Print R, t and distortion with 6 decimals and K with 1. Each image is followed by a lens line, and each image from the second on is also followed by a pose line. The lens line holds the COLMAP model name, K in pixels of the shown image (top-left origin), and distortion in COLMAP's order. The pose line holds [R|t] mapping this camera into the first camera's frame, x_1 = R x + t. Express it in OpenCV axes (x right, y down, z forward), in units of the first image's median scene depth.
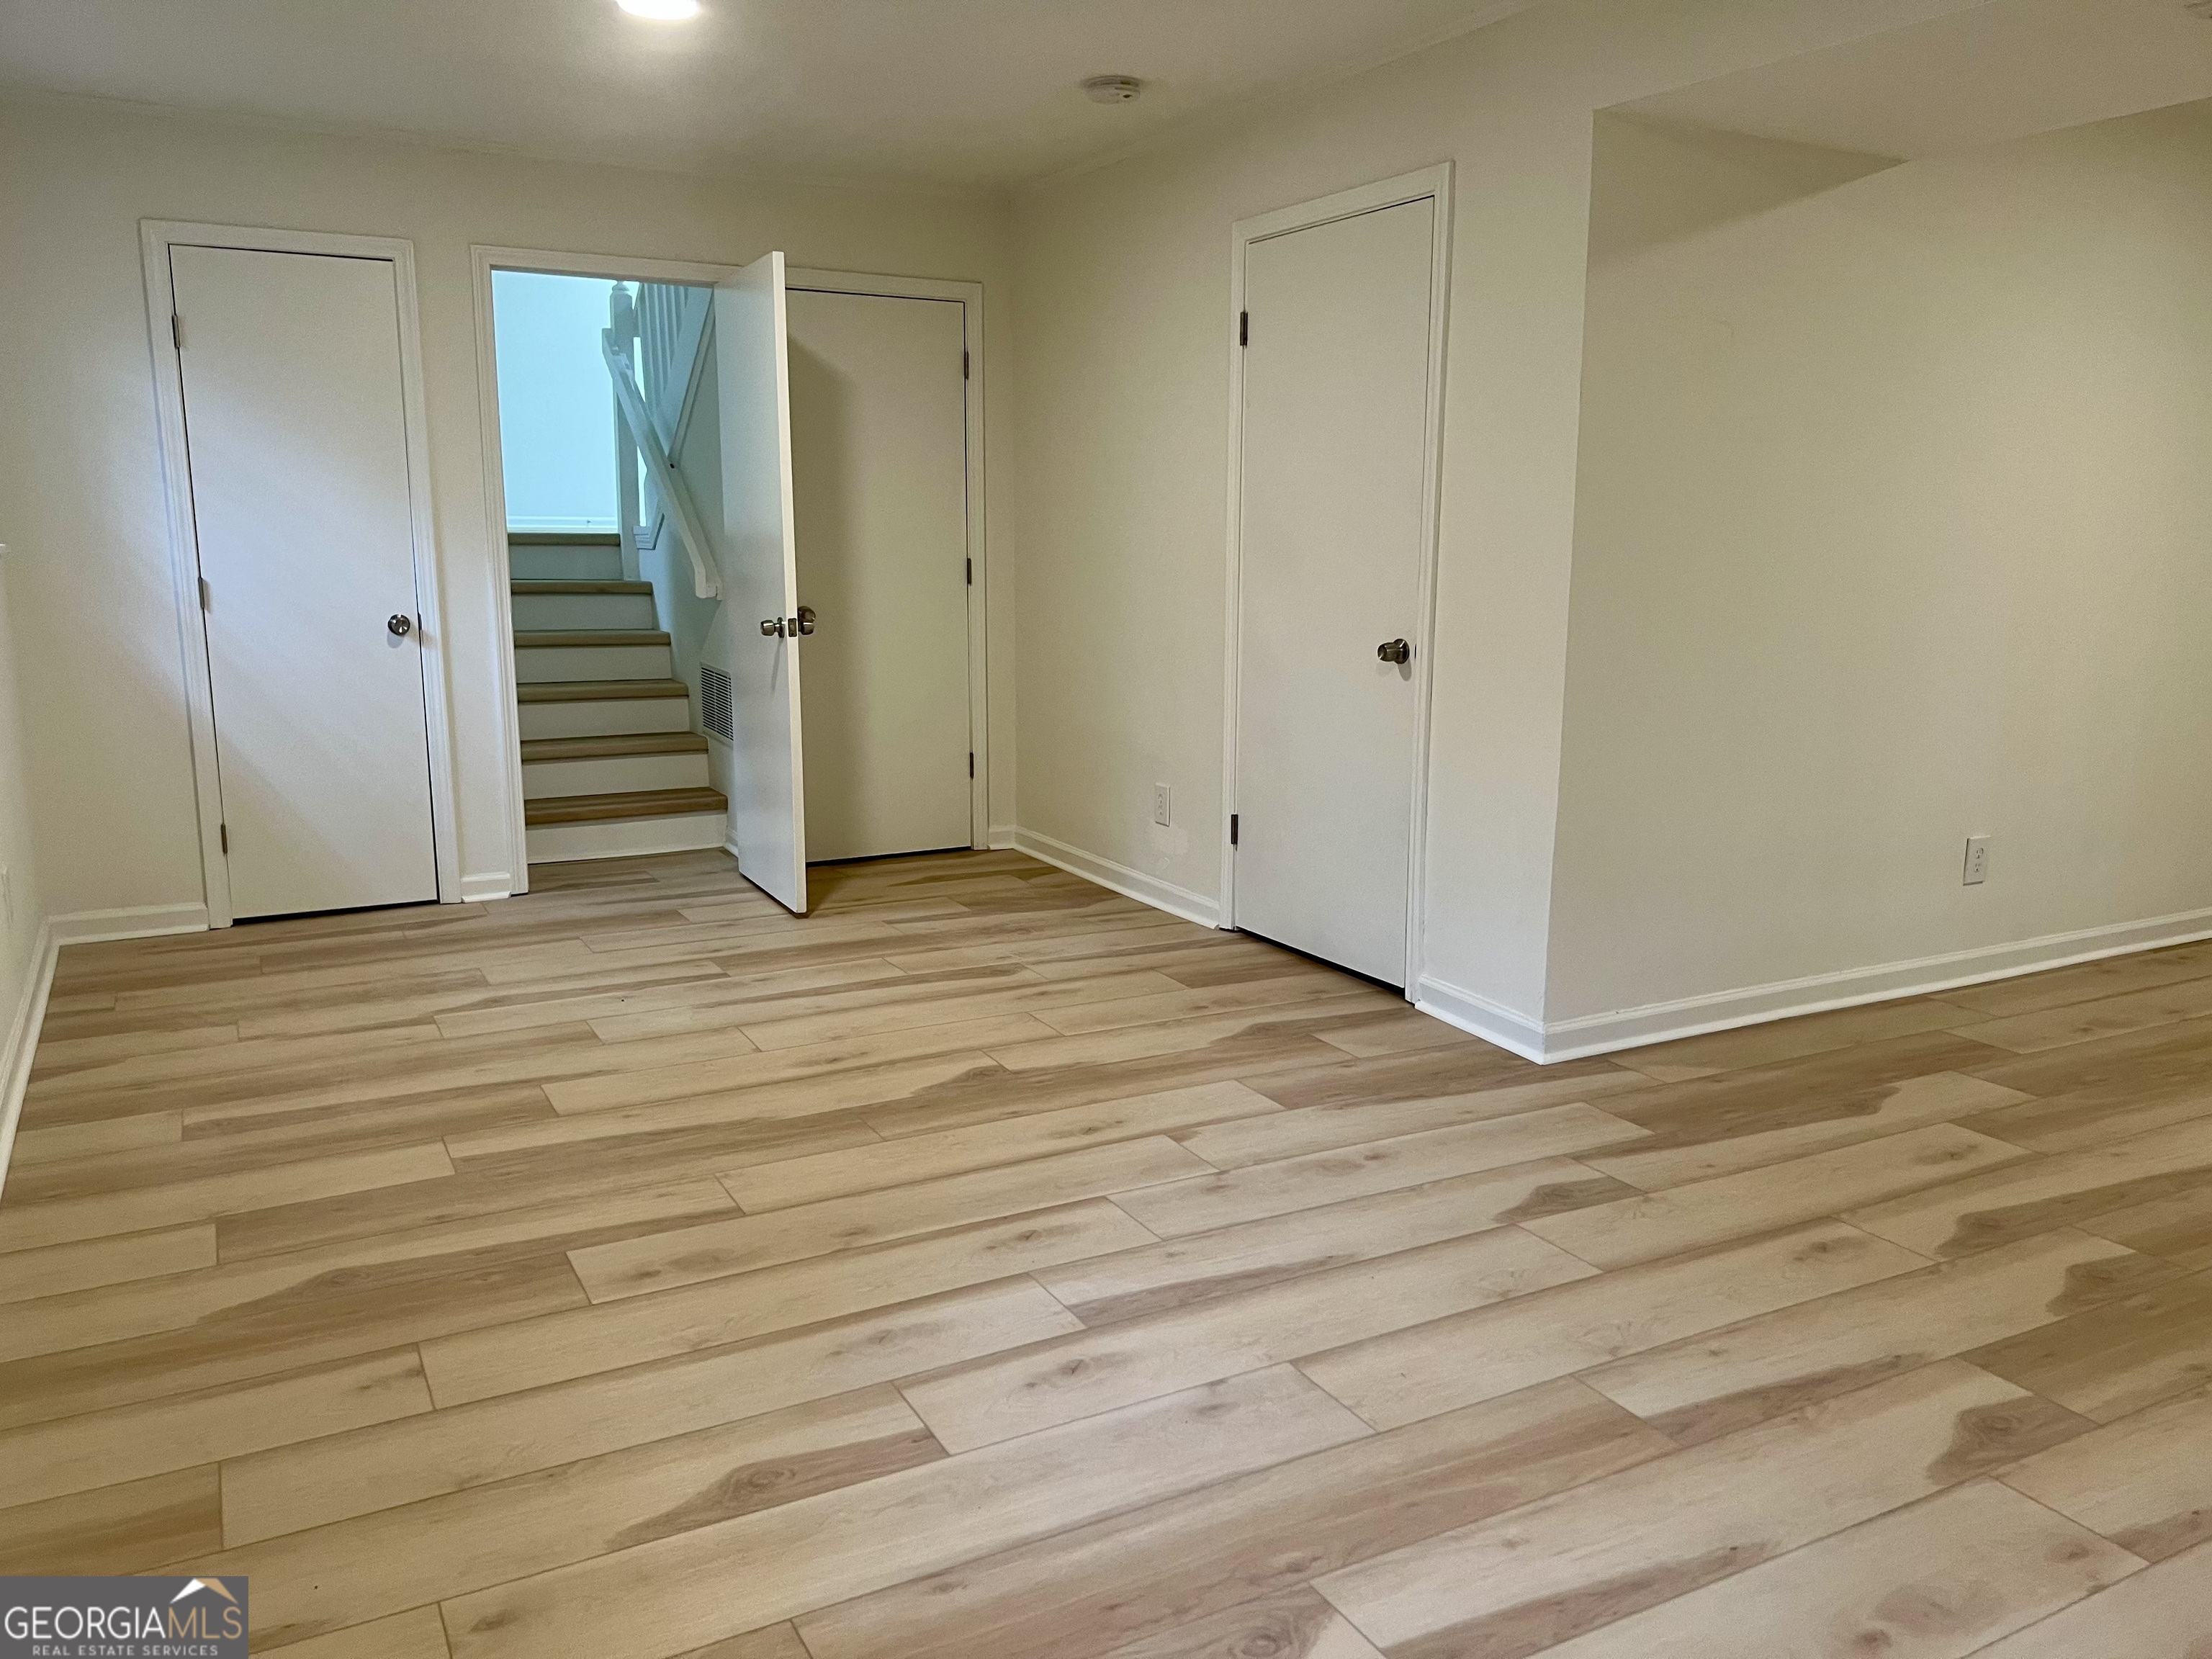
lens RADIAL K [[1653.5, 0, 1101.1], [0, 1653.5, 822.7], [0, 0, 1]] dist [0.072232, -0.085643]
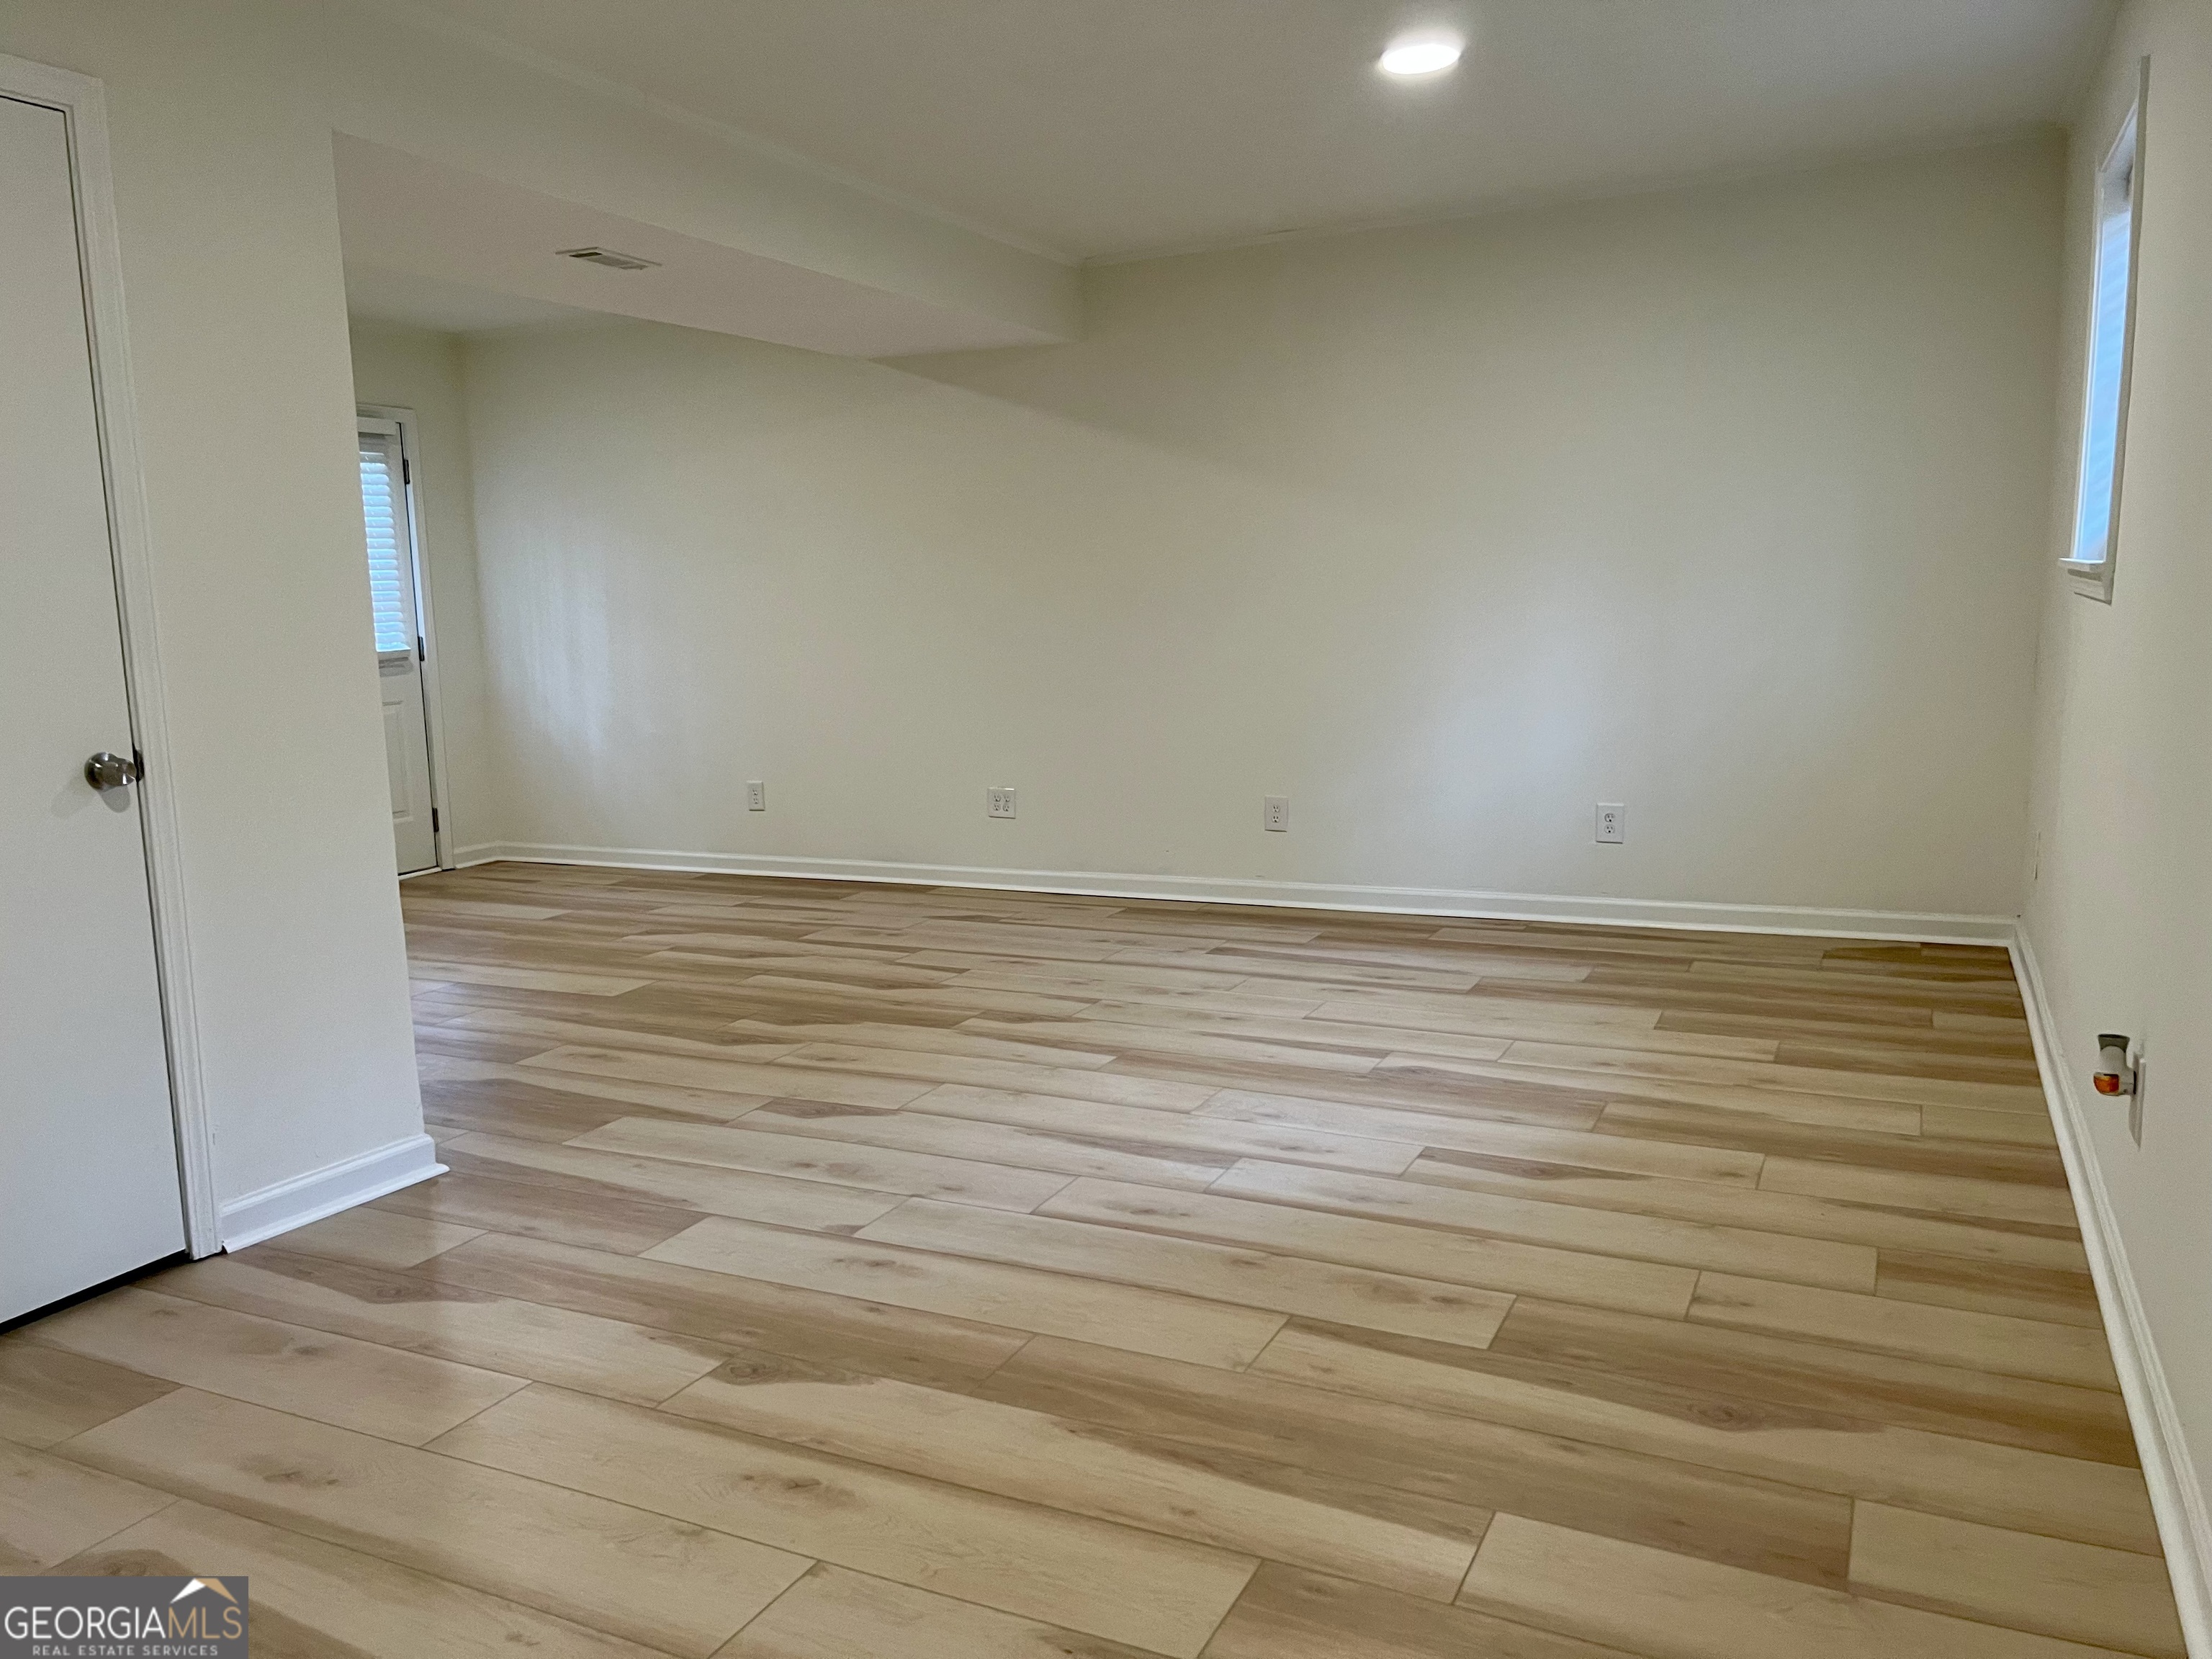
lens RADIAL K [[1653.5, 0, 1095.4], [0, 1653.5, 820.7], [0, 0, 1]] dist [0.072232, -0.085643]
pose [[-0.578626, -0.100851, 0.809334, -0.822915], [0.170498, 0.955443, 0.240954, -0.246043], [-0.797573, 0.277411, -0.535649, 1.439759]]
